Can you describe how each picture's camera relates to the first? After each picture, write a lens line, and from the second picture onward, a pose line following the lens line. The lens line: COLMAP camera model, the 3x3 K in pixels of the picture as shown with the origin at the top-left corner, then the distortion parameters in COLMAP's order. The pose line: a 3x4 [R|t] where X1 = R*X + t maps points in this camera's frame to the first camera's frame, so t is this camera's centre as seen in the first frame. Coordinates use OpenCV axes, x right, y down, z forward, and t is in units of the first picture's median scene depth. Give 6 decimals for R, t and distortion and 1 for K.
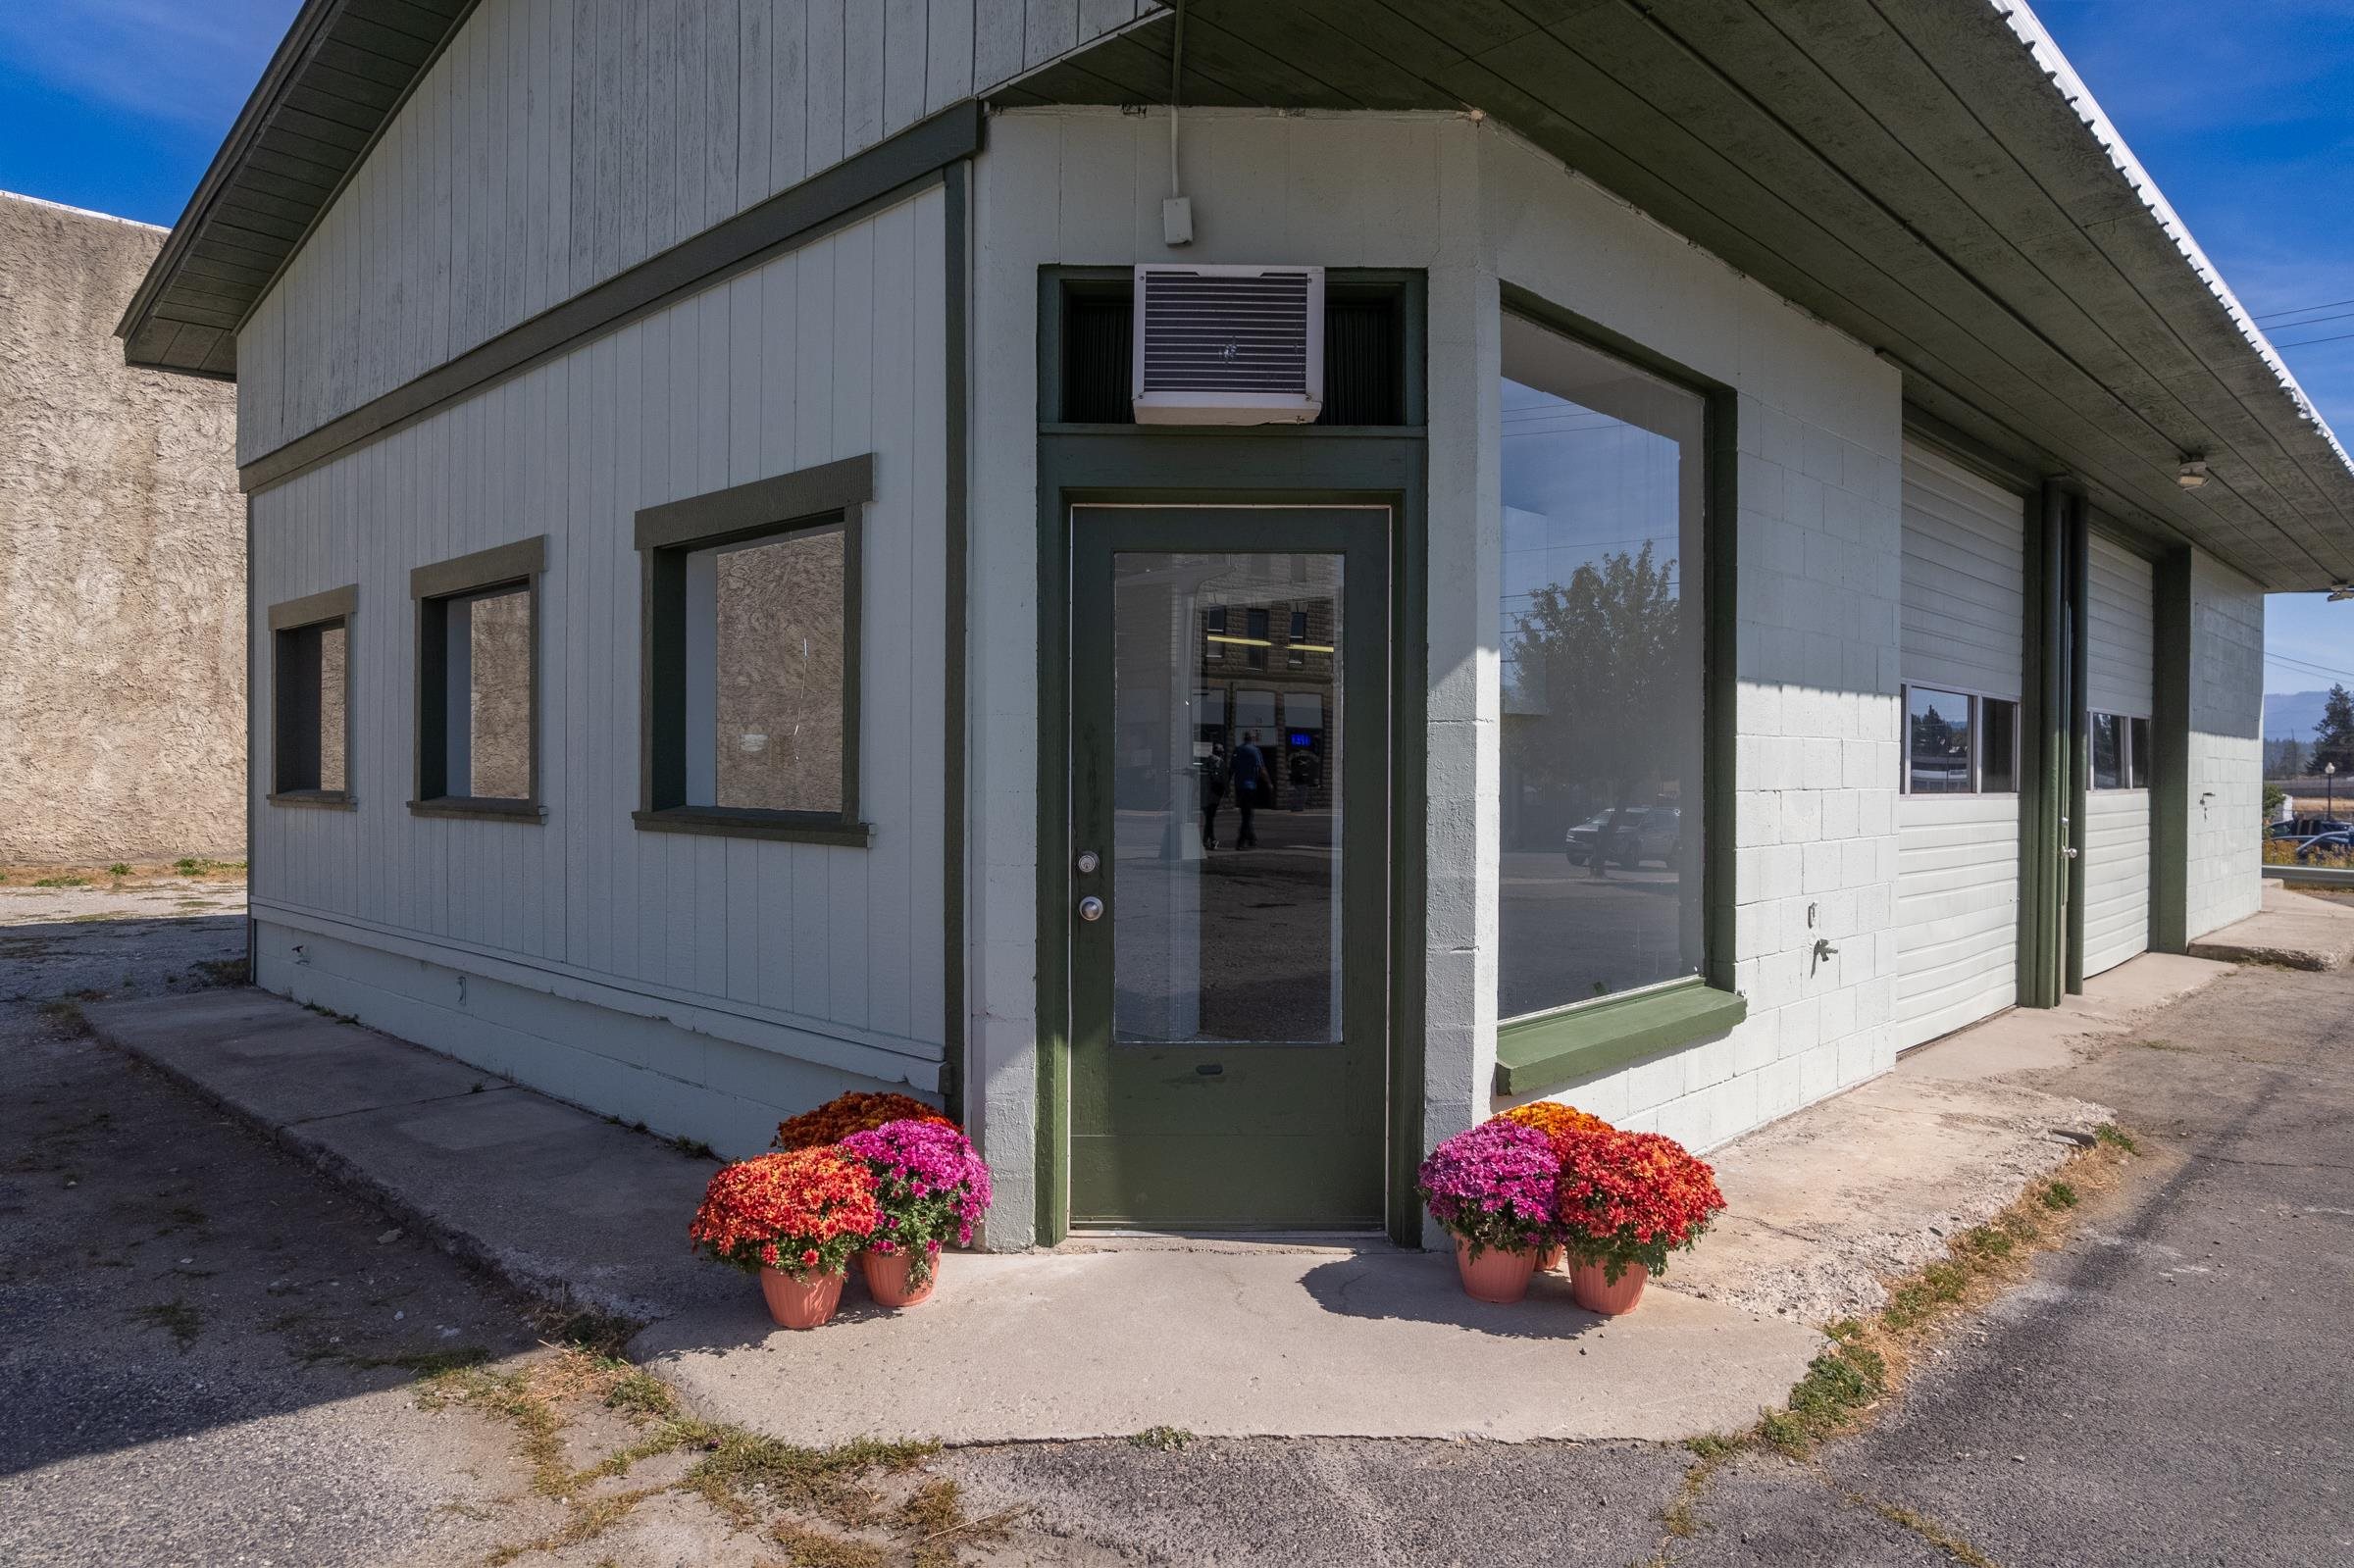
lens RADIAL K [[1516.2, 0, 1177.0], [0, 1516.2, 784.0], [0, 0, 1]] dist [-0.075177, 0.070513]
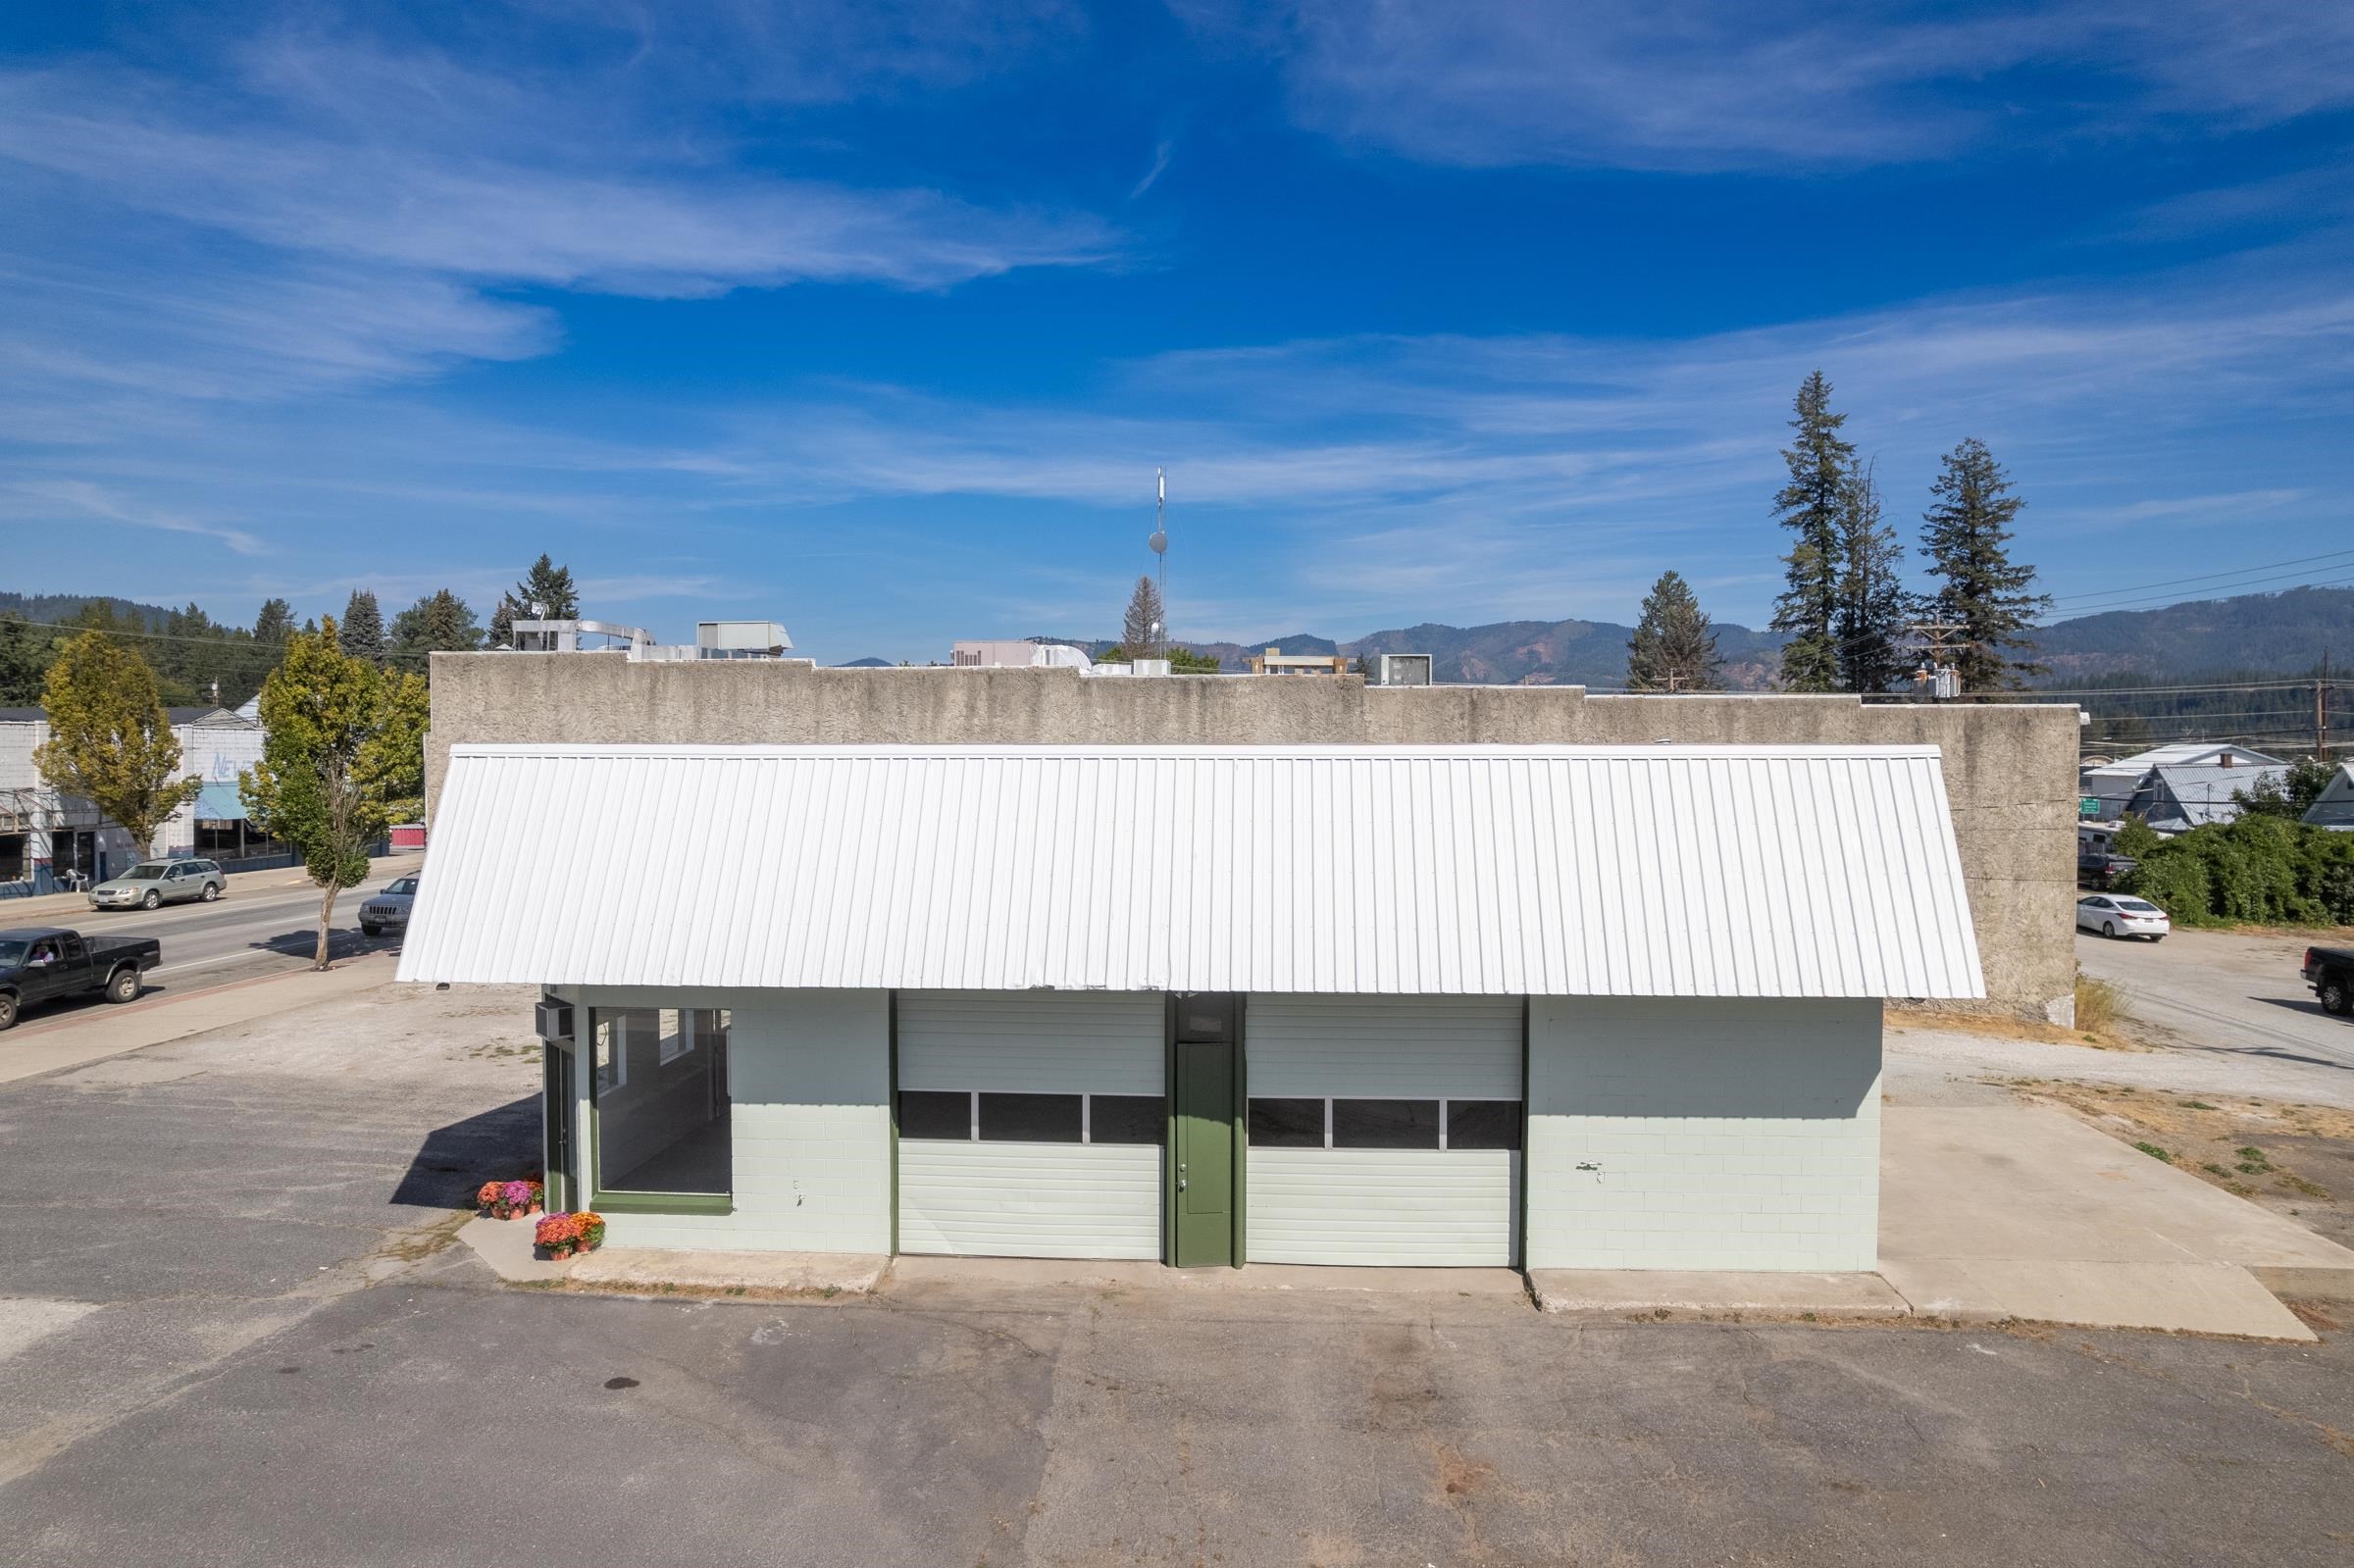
lens RADIAL K [[1516.2, 0, 1177.0], [0, 1516.2, 784.0], [0, 0, 1]] dist [-0.075177, 0.070513]
pose [[0.636827, 0.017775, -0.770802, 2.074209], [-0.006066, 0.999819, 0.018044, -0.489165], [0.770983, -0.006816, 0.636820, -0.159272]]
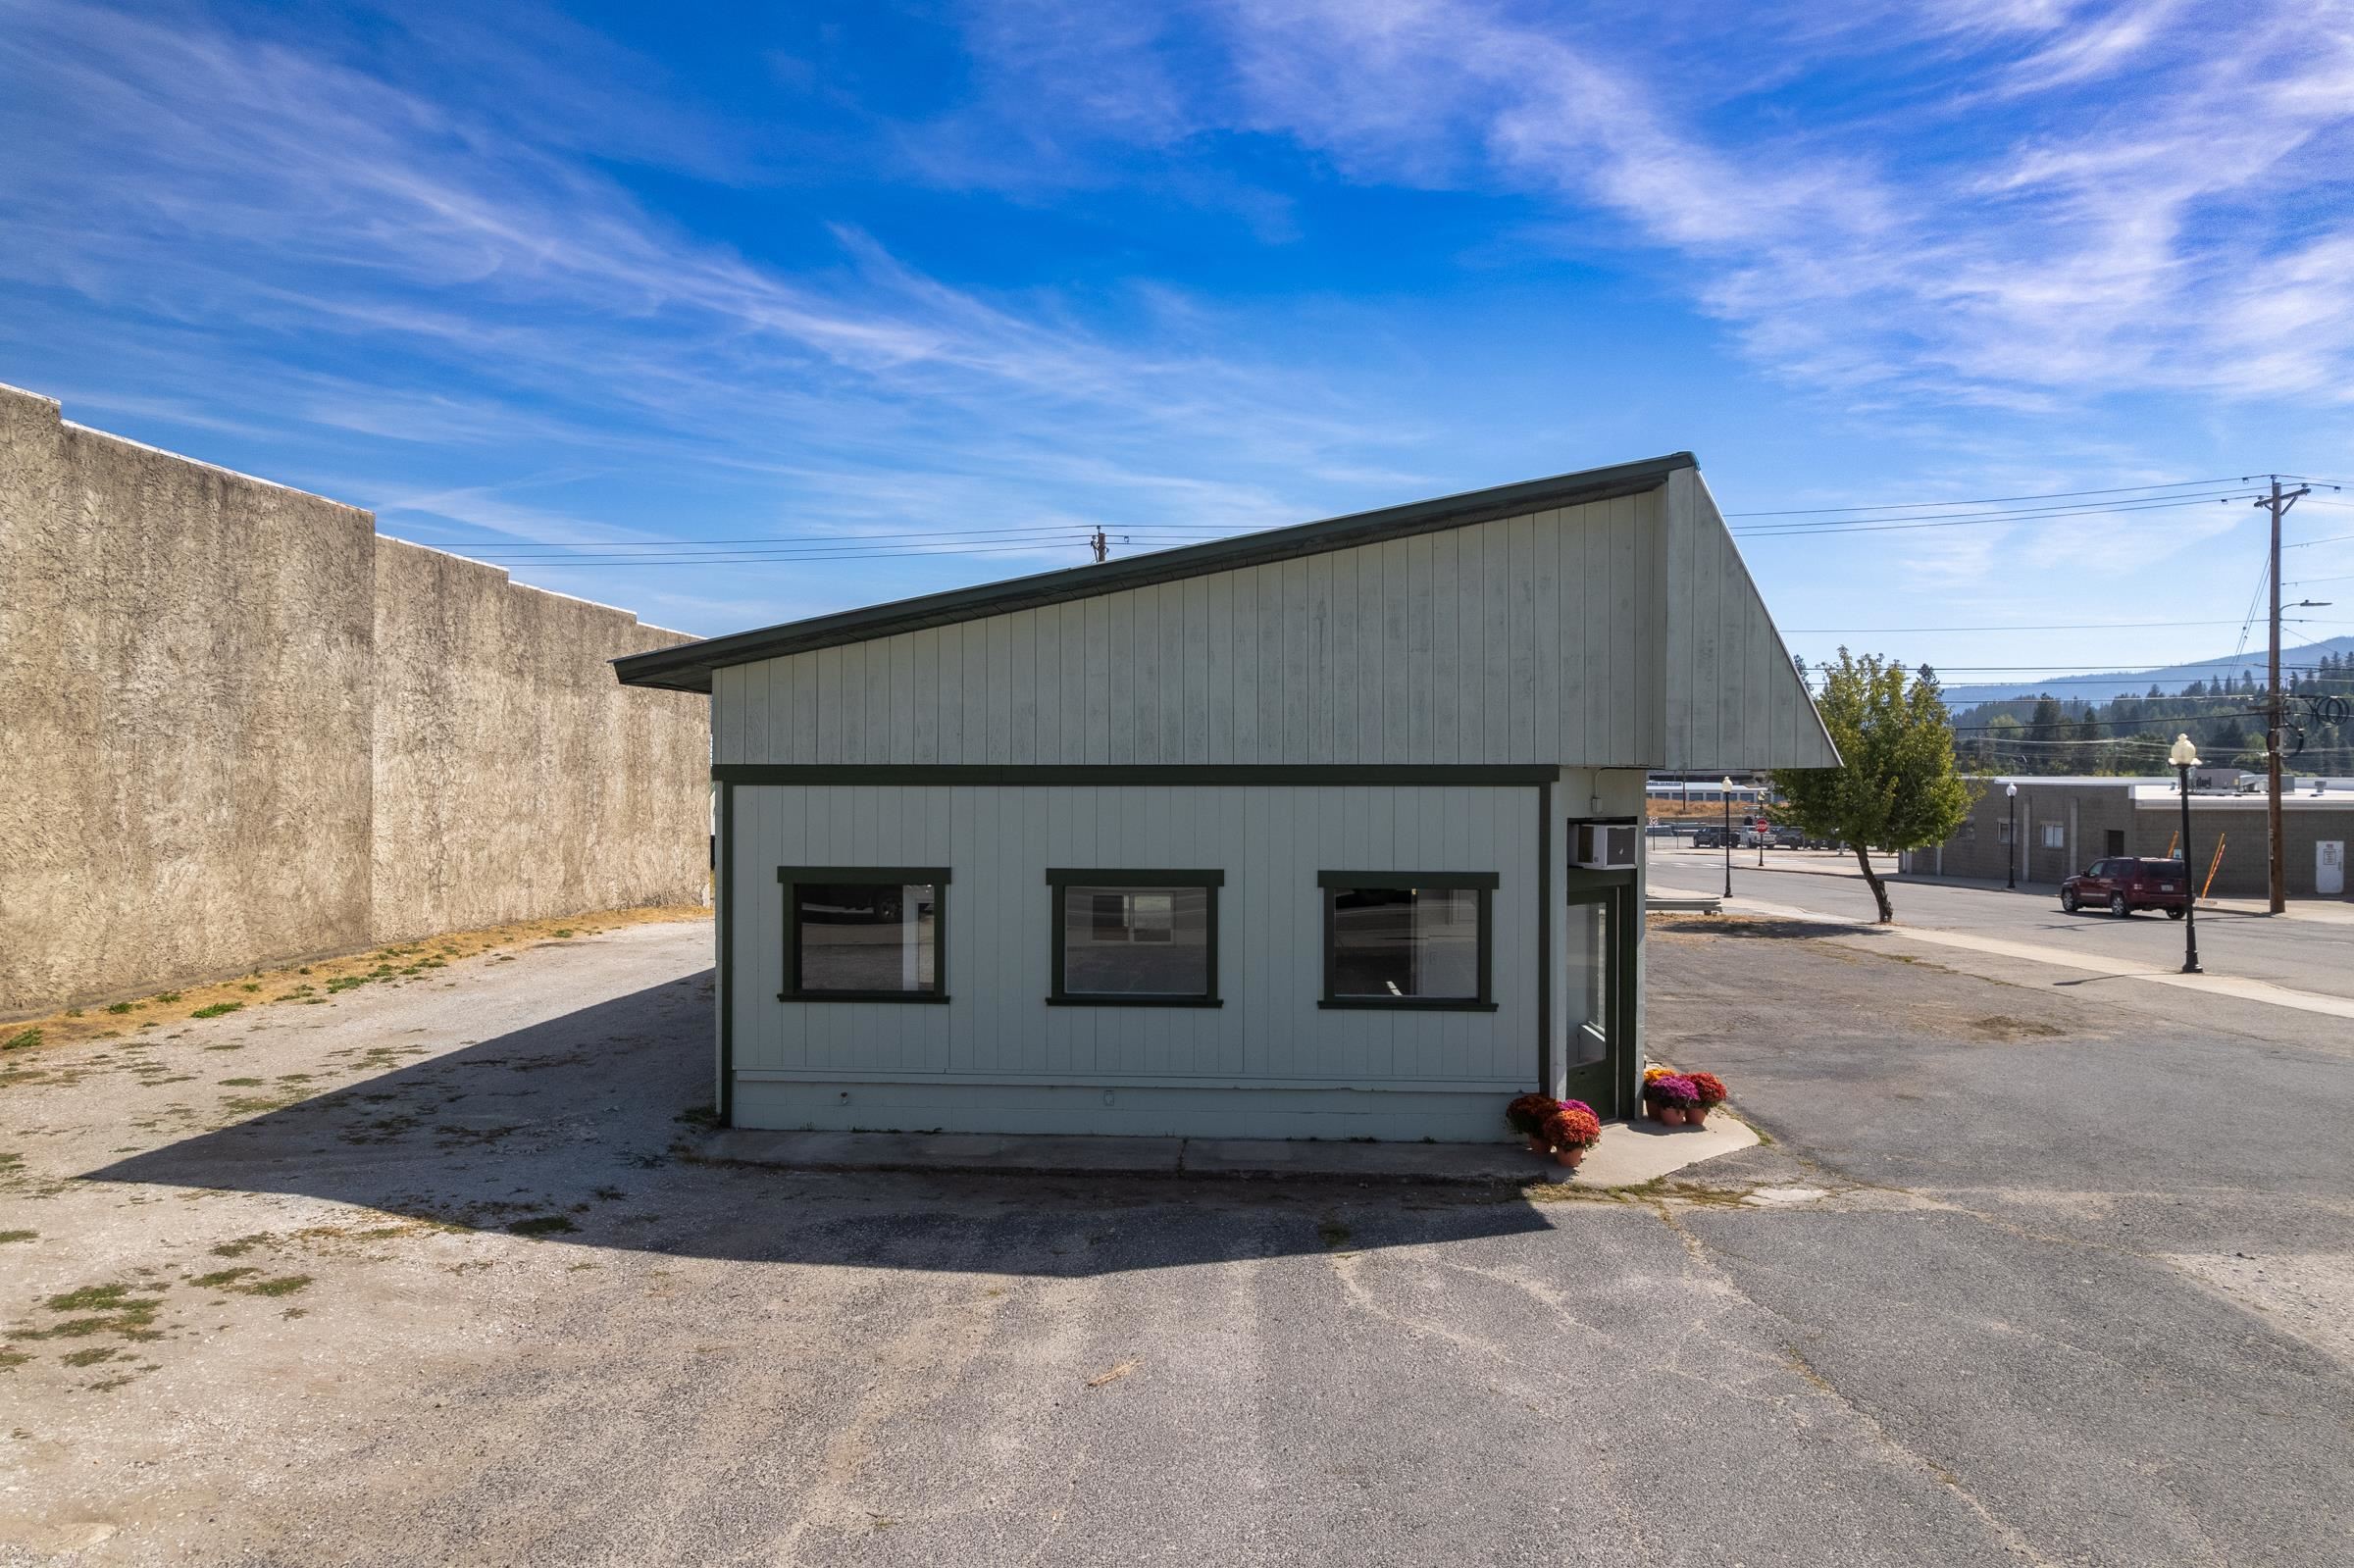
lens RADIAL K [[1516.2, 0, 1177.0], [0, 1516.2, 784.0], [0, 0, 1]] dist [-0.075177, 0.070513]
pose [[0.759041, -0.005596, 0.651019, -1.274093], [0.005027, 0.999984, 0.002734, -0.201617], [-0.651024, 0.001197, 0.759057, -0.383964]]
